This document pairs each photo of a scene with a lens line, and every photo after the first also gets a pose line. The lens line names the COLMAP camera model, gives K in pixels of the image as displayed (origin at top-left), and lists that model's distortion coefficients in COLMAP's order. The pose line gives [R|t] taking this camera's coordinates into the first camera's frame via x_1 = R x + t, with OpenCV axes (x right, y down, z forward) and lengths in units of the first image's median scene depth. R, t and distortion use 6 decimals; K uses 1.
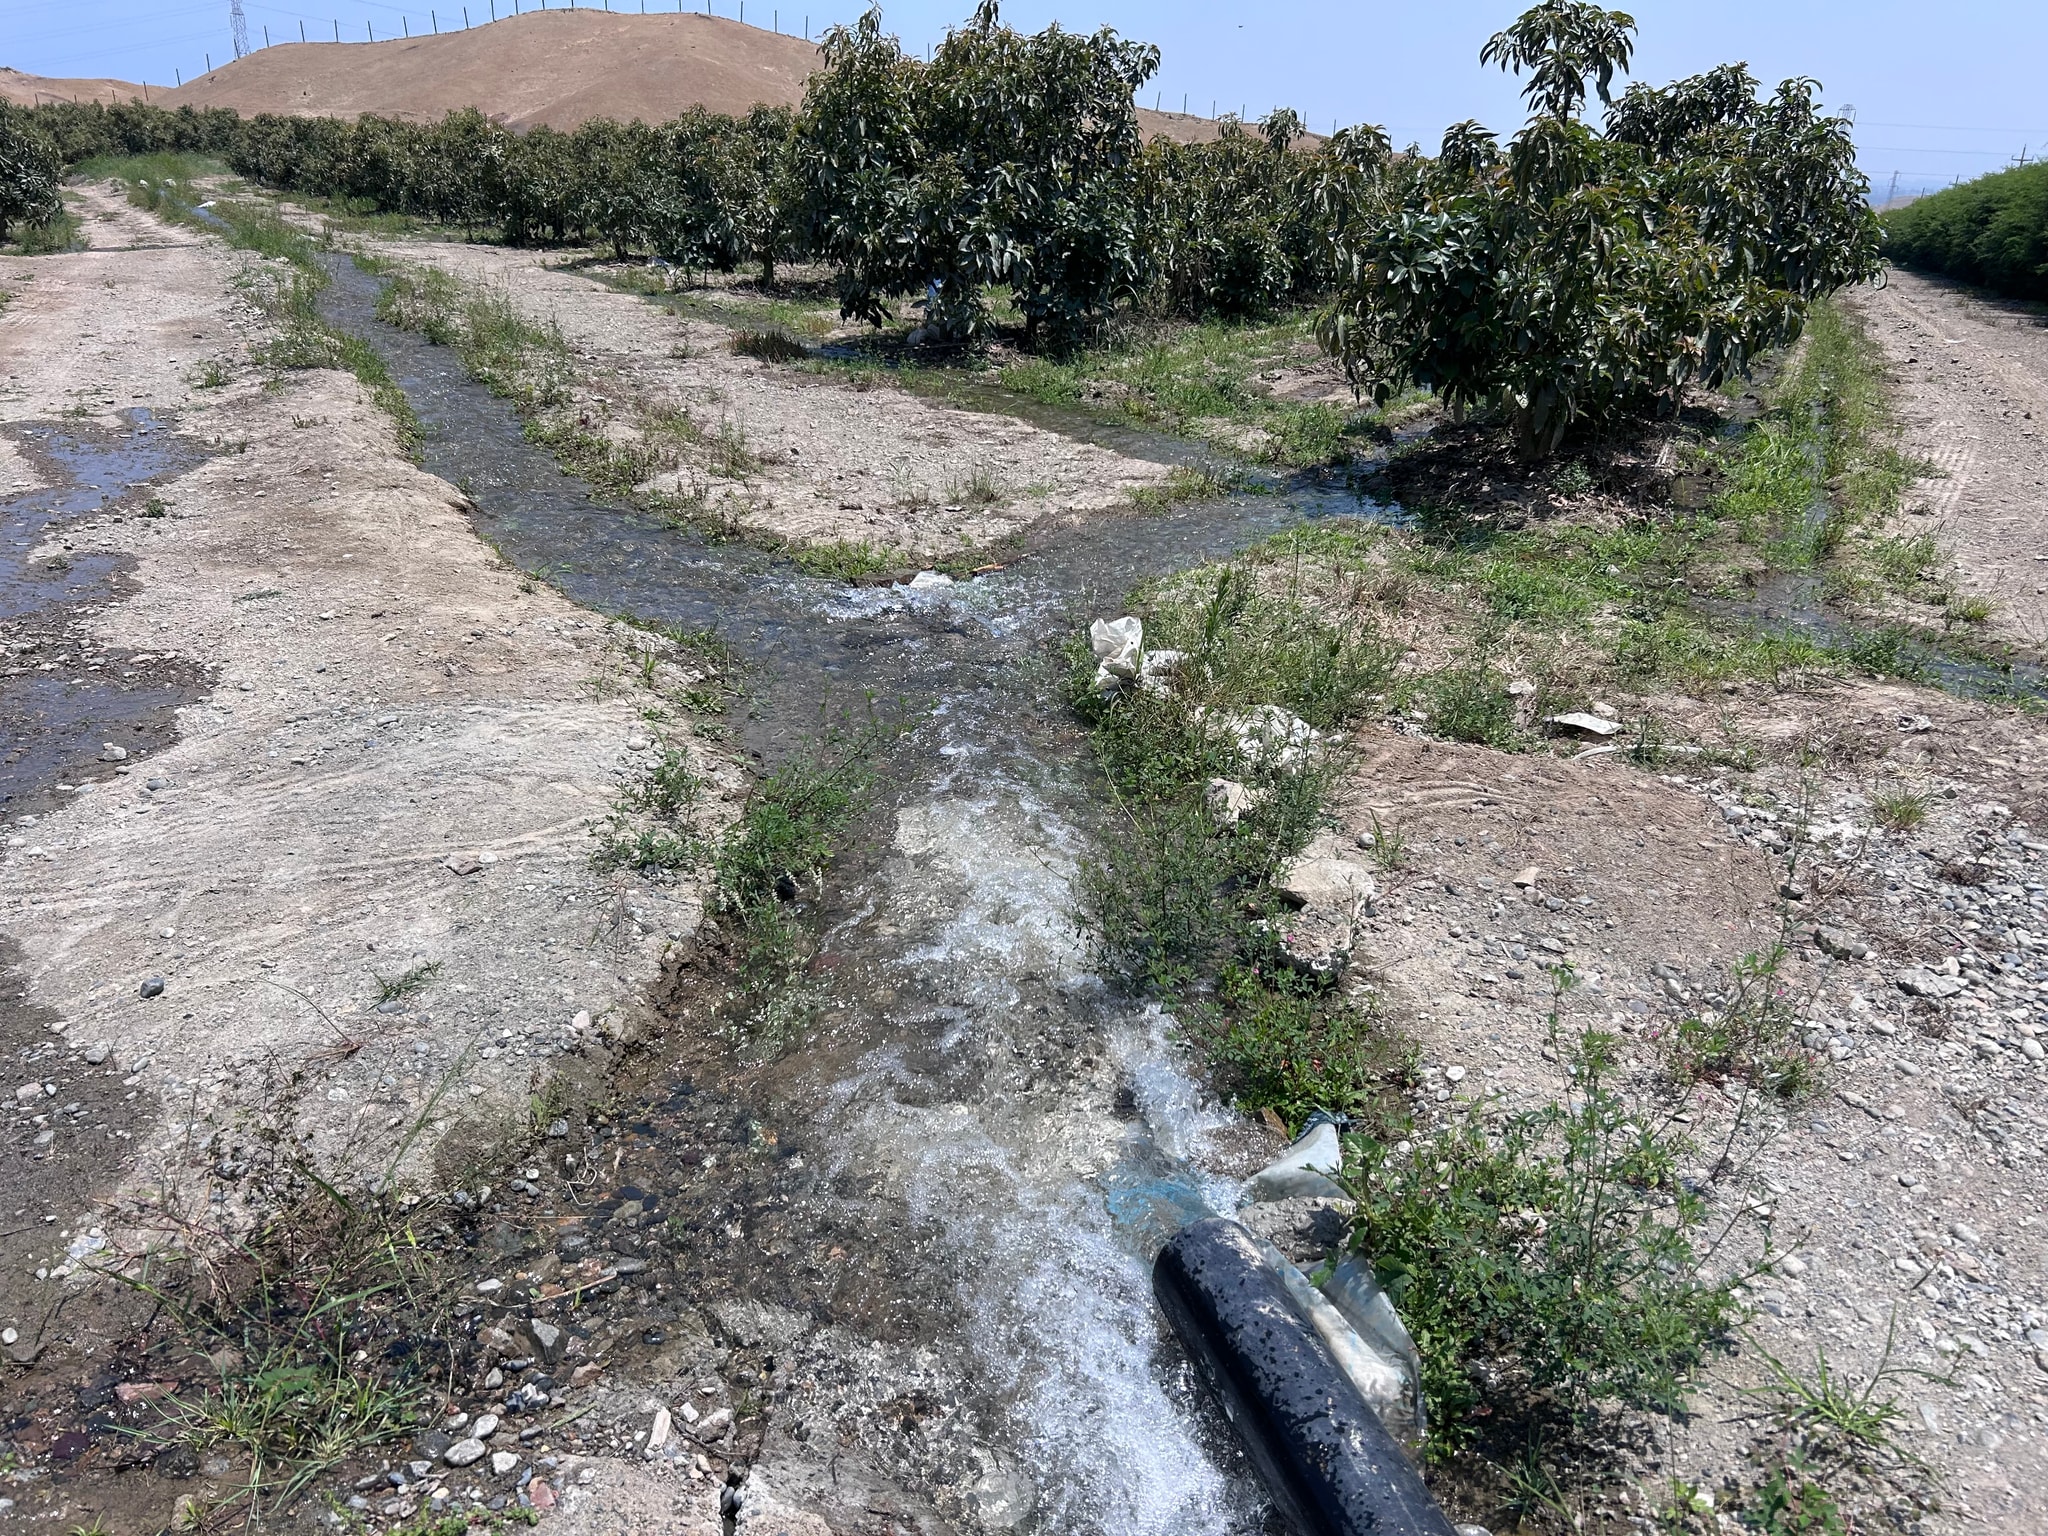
lens RADIAL K [[1540.0, 0, 1004.8], [0, 1540.0, 758.5], [0, 0, 1]] dist [0.065834, -0.082384]
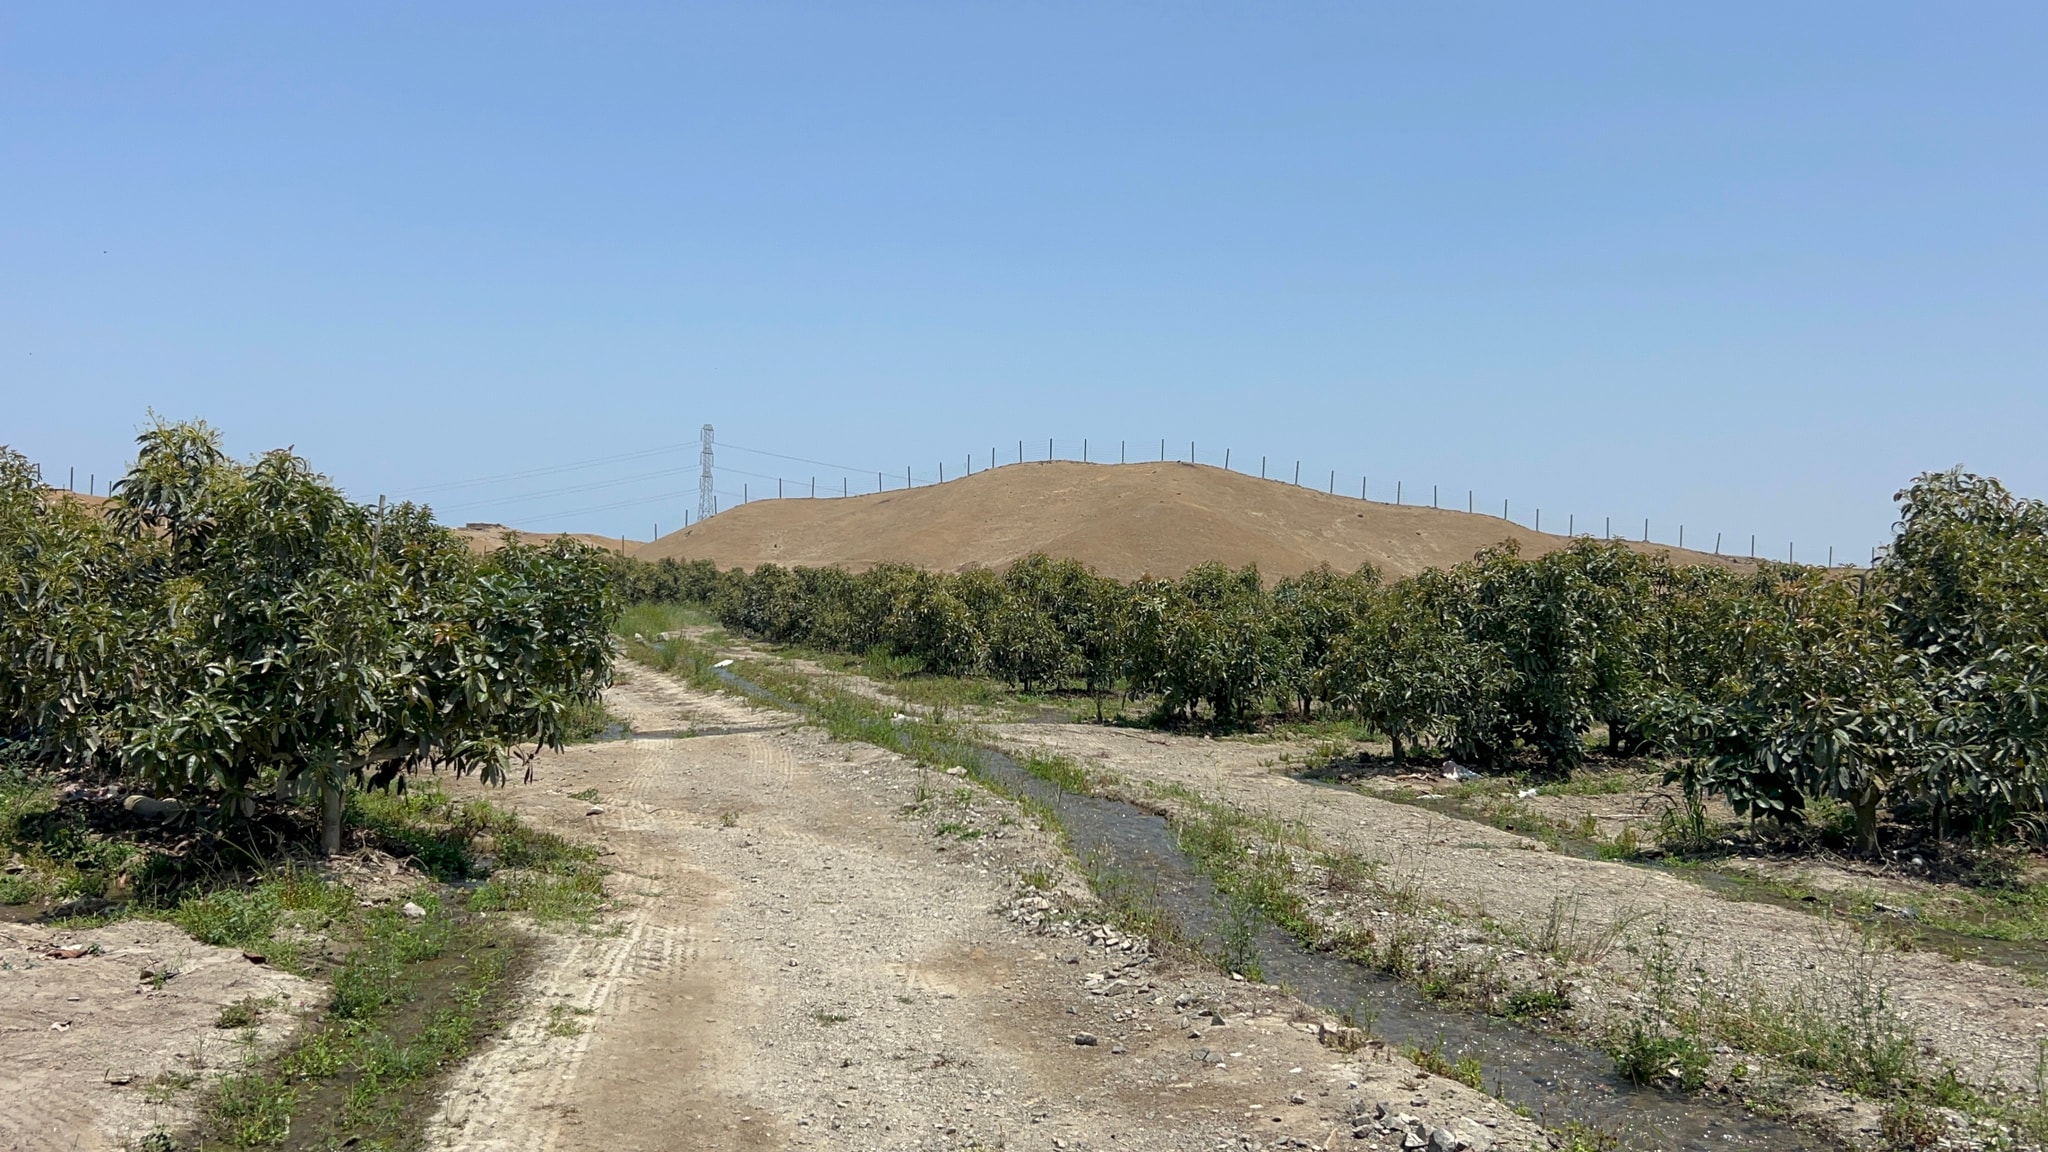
lens RADIAL K [[1749.9, 0, 975.0], [0, 1749.9, 557.5], [0, 0, 1]] dist [0.016412, -0.019524]
pose [[0.966429, -0.007207, -0.256834, -0.109163], [-0.092246, 0.923228, -0.373017, -0.054914], [0.239805, 0.384186, 0.891569, 0.136704]]
